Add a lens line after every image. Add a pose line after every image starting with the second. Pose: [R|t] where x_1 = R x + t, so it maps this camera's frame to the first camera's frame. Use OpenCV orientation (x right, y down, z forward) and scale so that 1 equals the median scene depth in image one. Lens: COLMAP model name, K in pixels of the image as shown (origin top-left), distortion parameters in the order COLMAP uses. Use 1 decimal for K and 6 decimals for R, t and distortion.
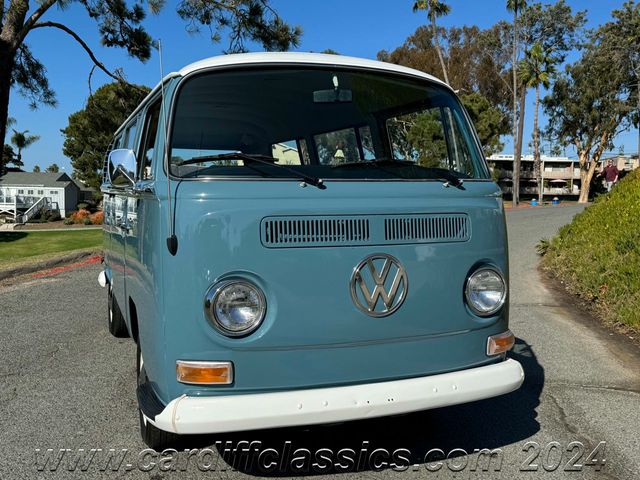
lens RADIAL K [[645.6, 0, 307.7], [0, 645.6, 238.6], [0, 0, 1]] dist [0.074226, -0.131479]
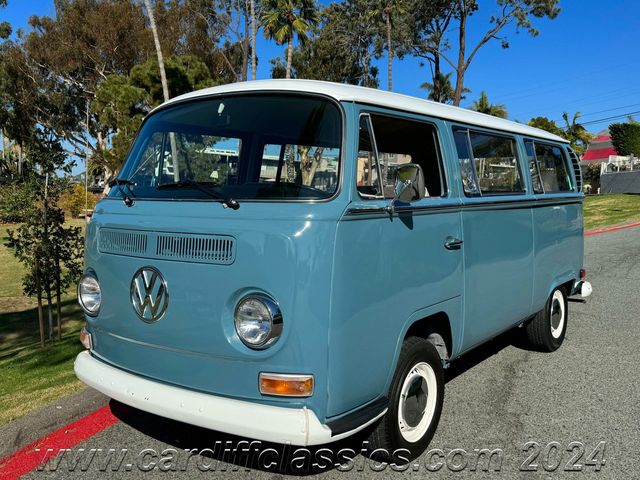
lens RADIAL K [[595.2, 0, 320.0], [0, 595.2, 240.0], [0, 0, 1]] dist [0.164699, -0.388404]
pose [[0.885081, -0.012768, 0.465262, 0.057279], [0.002804, 0.999752, 0.022101, -0.027300], [-0.465429, -0.018256, 0.884897, 0.270144]]
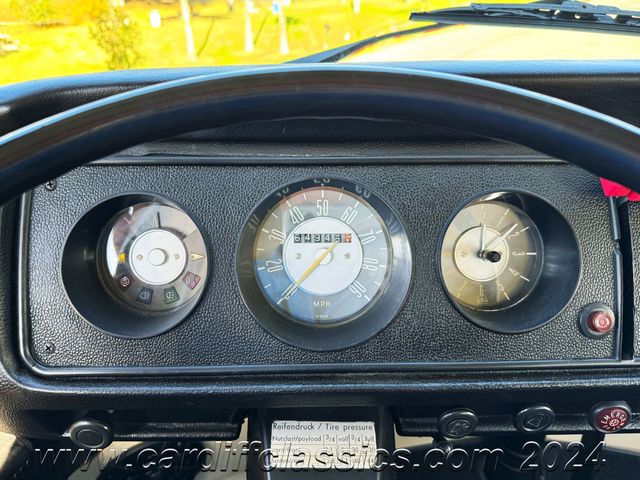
lens RADIAL K [[481.2, 0, 320.0], [0, 481.2, 240.0], [0, 0, 1]] dist [-0.006506, -0.006451]
pose [[0.865006, -0.230310, 0.445782, 0.038707], [0.031939, 0.911906, 0.409154, -0.024803], [-0.500743, -0.339683, 0.796160, 0.241034]]
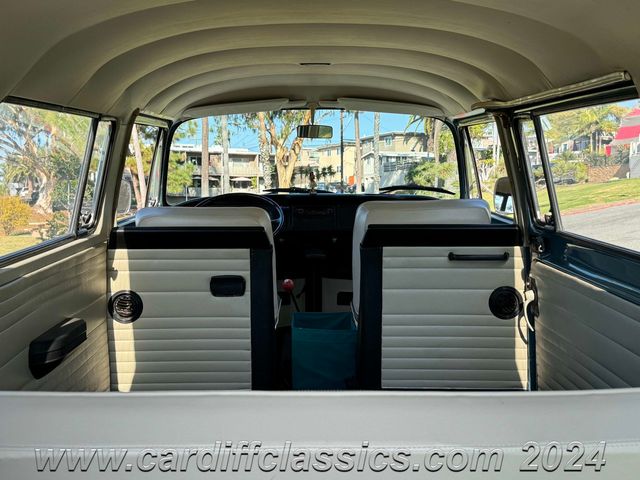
lens RADIAL K [[789.2, 0, 320.0], [0, 789.2, 240.0], [0, 0, 1]] dist [0.185519, -0.475315]
pose [[0.874667, -0.042488, 0.482858, 0.020708], [0.046740, 0.998902, 0.003229, -0.021754], [-0.482465, 0.019745, 0.875693, 0.197957]]
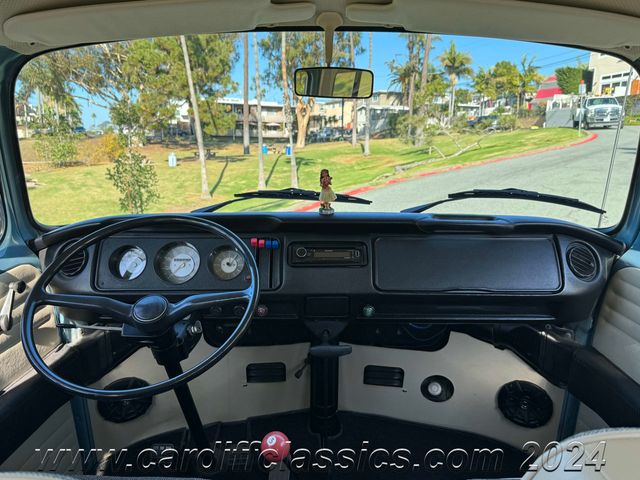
lens RADIAL K [[520.1, 0, 320.0], [0, 520.1, 240.0], [0, 0, 1]] dist [0.126813, -0.283501]
pose [[0.880963, -0.098313, 0.462859, 0.036867], [0.034906, 0.989015, 0.143634, -0.025911], [-0.471896, -0.110380, 0.874717, 0.227722]]
